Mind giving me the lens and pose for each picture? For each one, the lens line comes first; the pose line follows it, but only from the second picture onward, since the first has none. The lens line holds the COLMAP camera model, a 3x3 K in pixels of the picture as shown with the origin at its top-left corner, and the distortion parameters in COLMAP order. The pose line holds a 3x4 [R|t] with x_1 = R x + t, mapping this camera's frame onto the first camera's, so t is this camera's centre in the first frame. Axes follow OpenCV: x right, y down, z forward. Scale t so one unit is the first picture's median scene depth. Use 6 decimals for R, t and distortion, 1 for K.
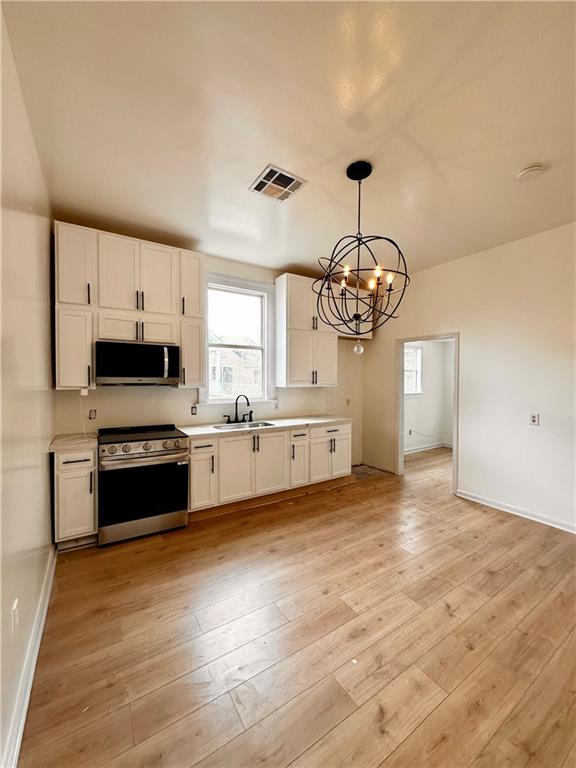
lens RADIAL K [[306.4, 0, 288.0], [0, 306.4, 384.0], [0, 0, 1]] dist [-0.002736, -0.000082]
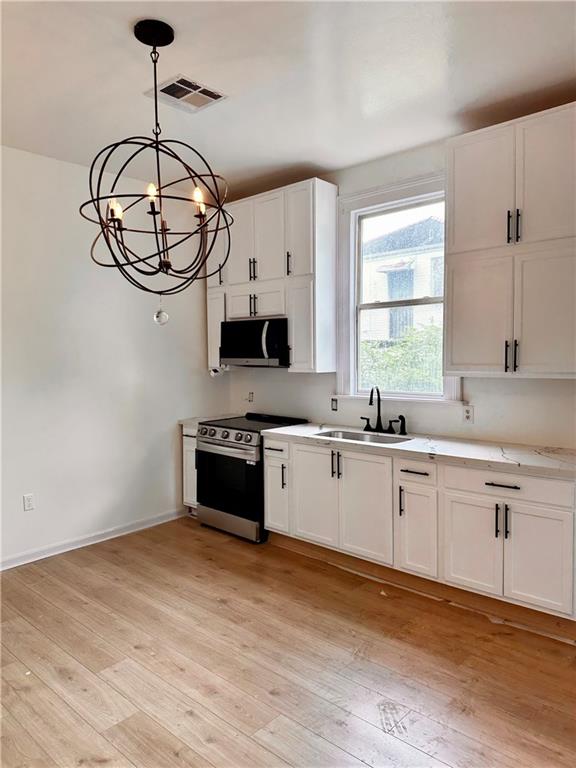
lens RADIAL K [[544.1, 0, 288.0], [0, 544.1, 384.0], [0, 0, 1]] dist [0.057335, -0.060959]
pose [[0.248527, 0.046716, -0.967498, 0.961299], [-0.008214, 0.998902, 0.046123, -0.018576], [0.968590, -0.003516, 0.248638, 0.659167]]
